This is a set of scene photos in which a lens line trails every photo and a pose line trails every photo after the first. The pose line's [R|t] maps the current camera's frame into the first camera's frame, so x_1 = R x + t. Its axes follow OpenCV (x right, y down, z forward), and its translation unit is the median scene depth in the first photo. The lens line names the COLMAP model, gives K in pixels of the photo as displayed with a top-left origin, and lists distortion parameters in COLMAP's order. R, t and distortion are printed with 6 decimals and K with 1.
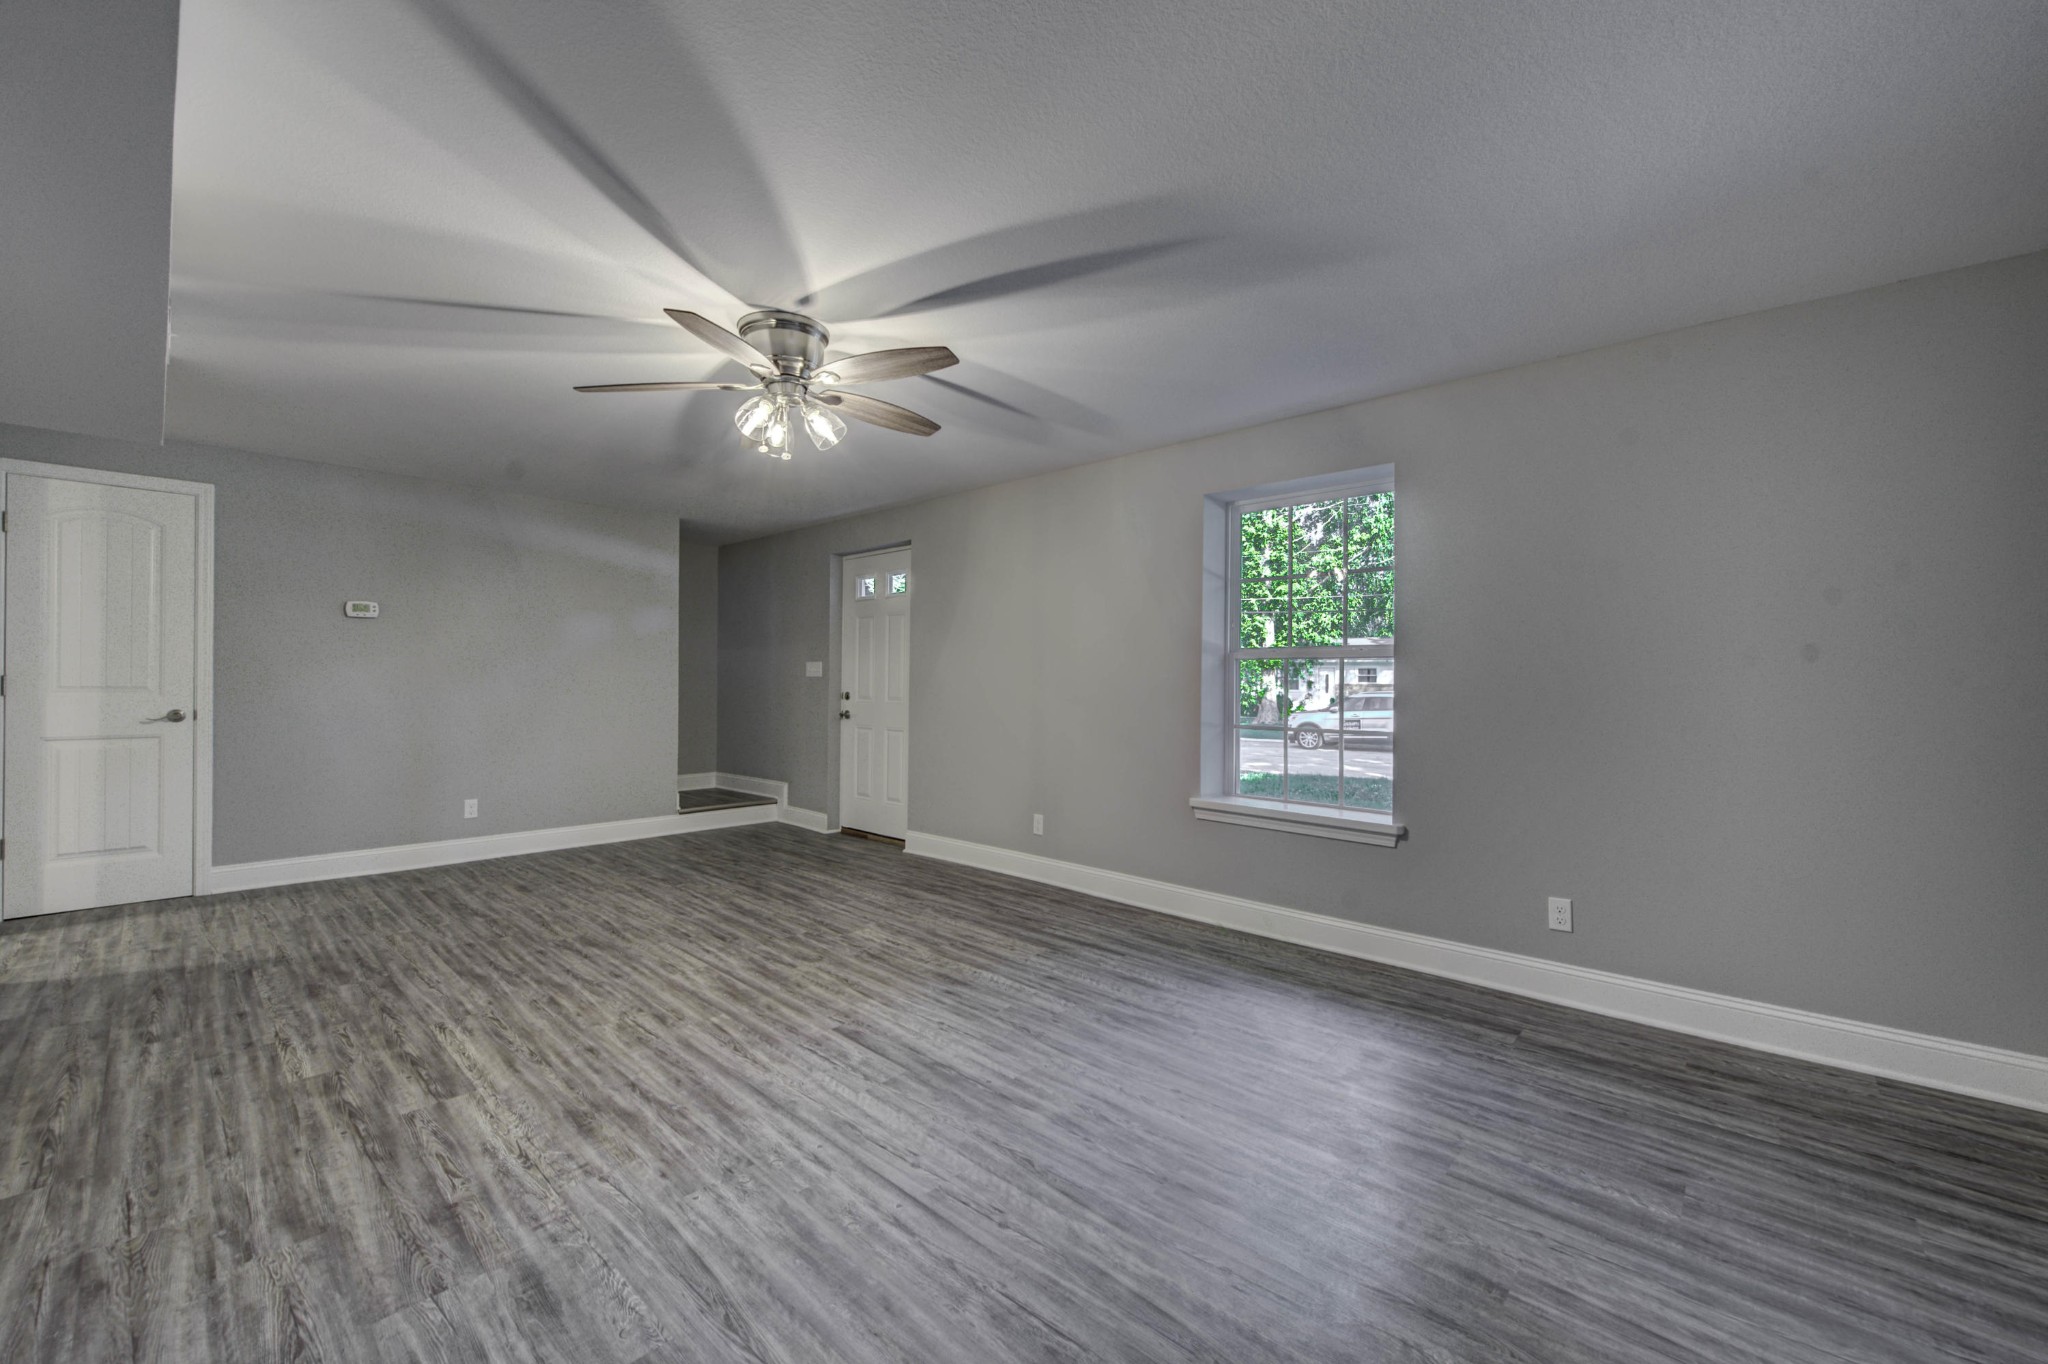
lens RADIAL K [[796.6, 0, 1027.1], [0, 796.6, 681.3], [0, 0, 1]] dist [0.000523, -0.000479]
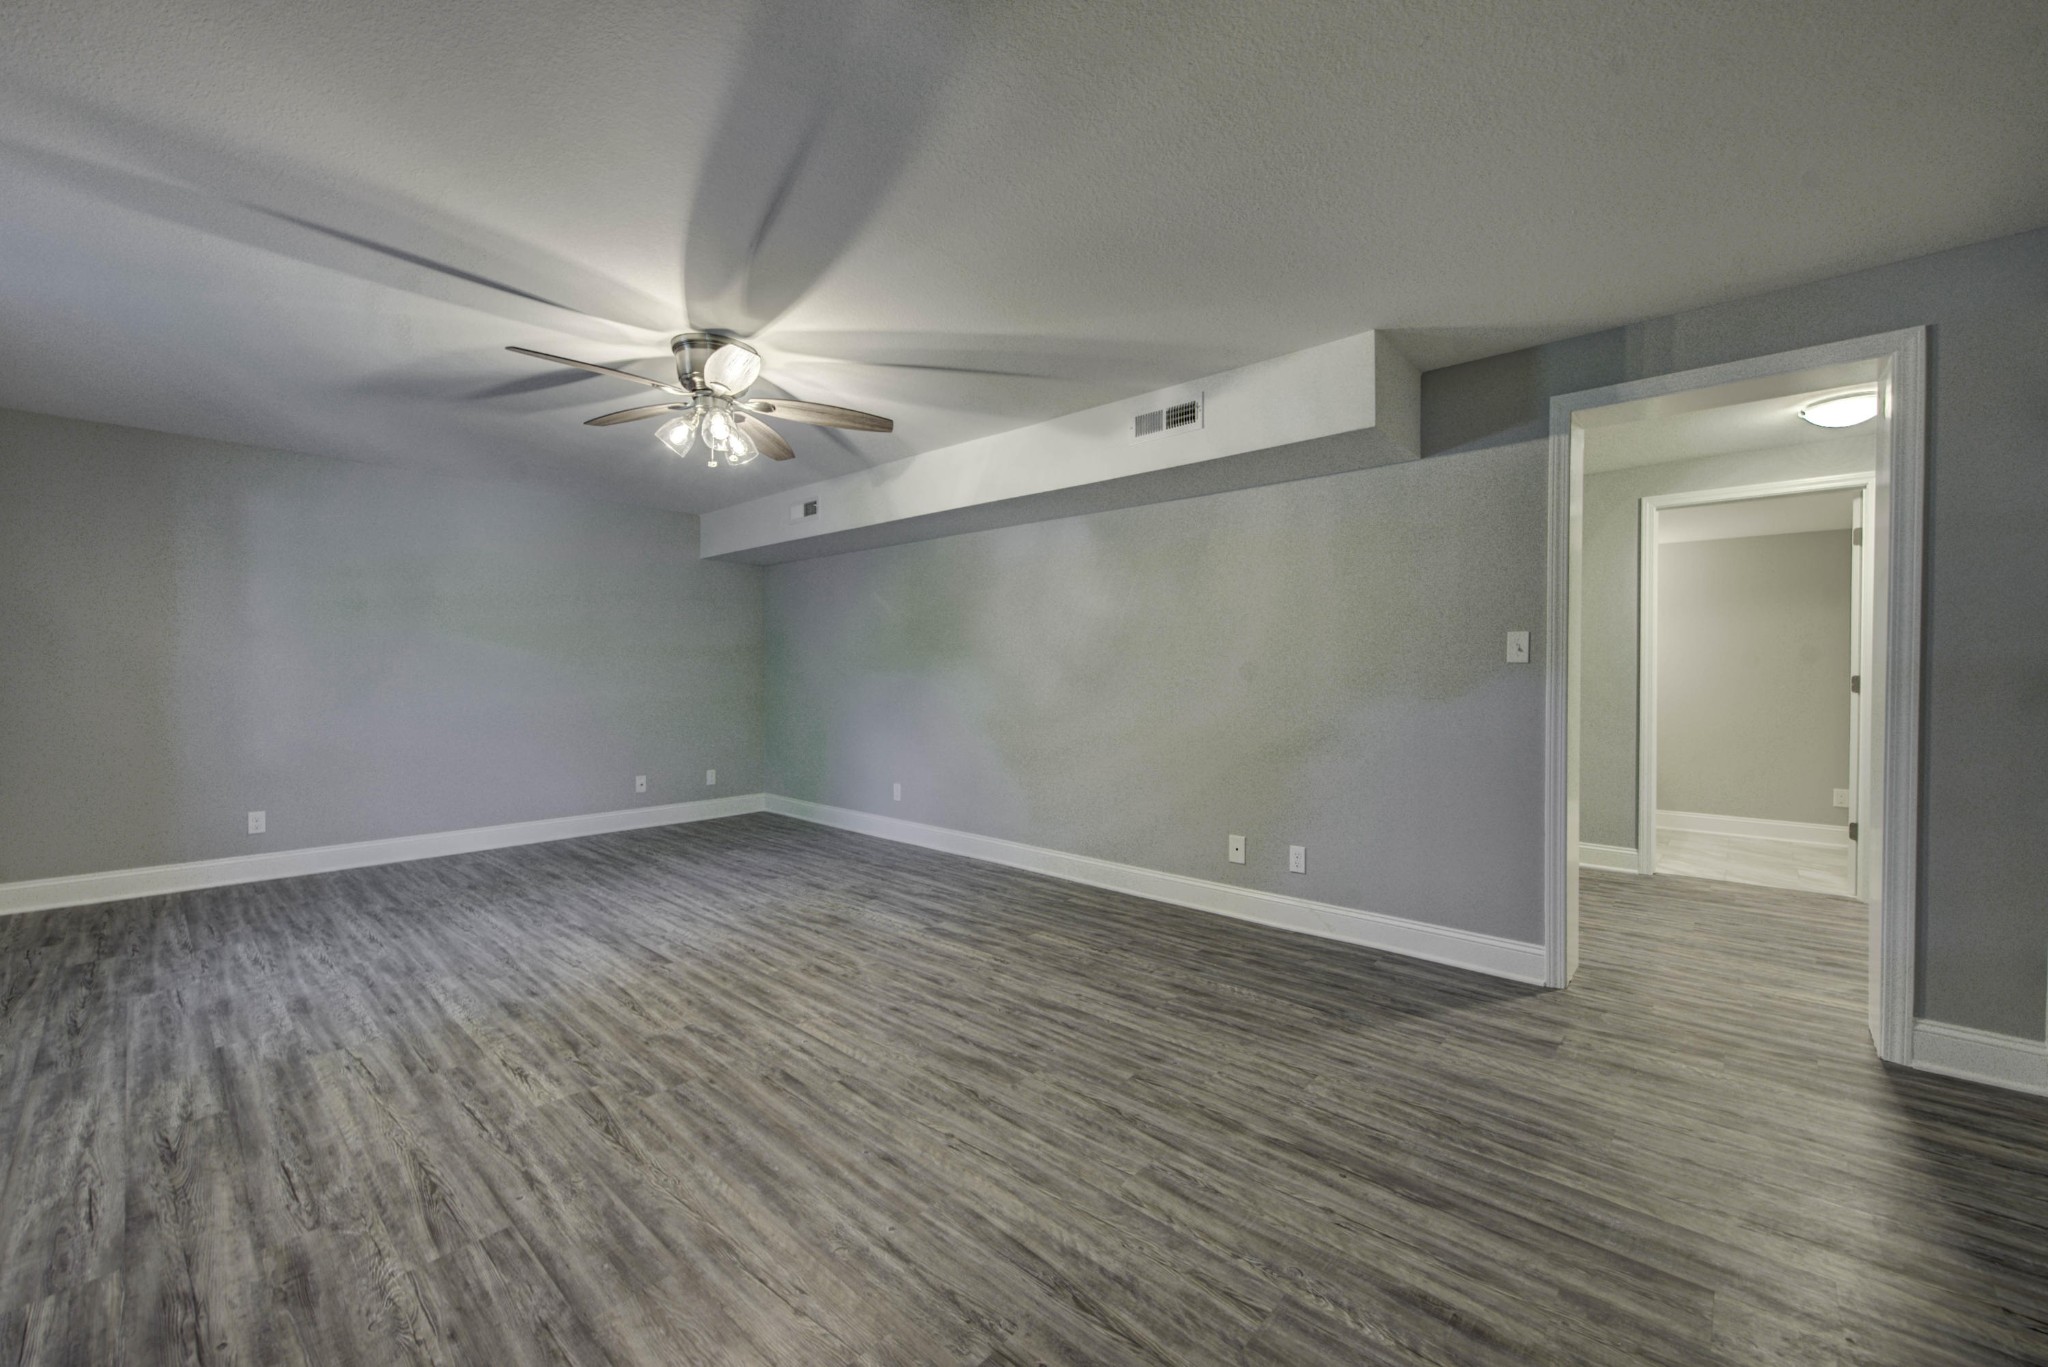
lens RADIAL K [[796.6, 0, 1018.1], [0, 796.6, 685.6], [0, 0, 1]] dist [0.000523, -0.000479]
pose [[-0.999941, -0.010530, -0.002606, -0.653570], [-0.010574, 0.999787, 0.017734, -0.000261], [0.002418, 0.017760, -0.999839, 1.897624]]
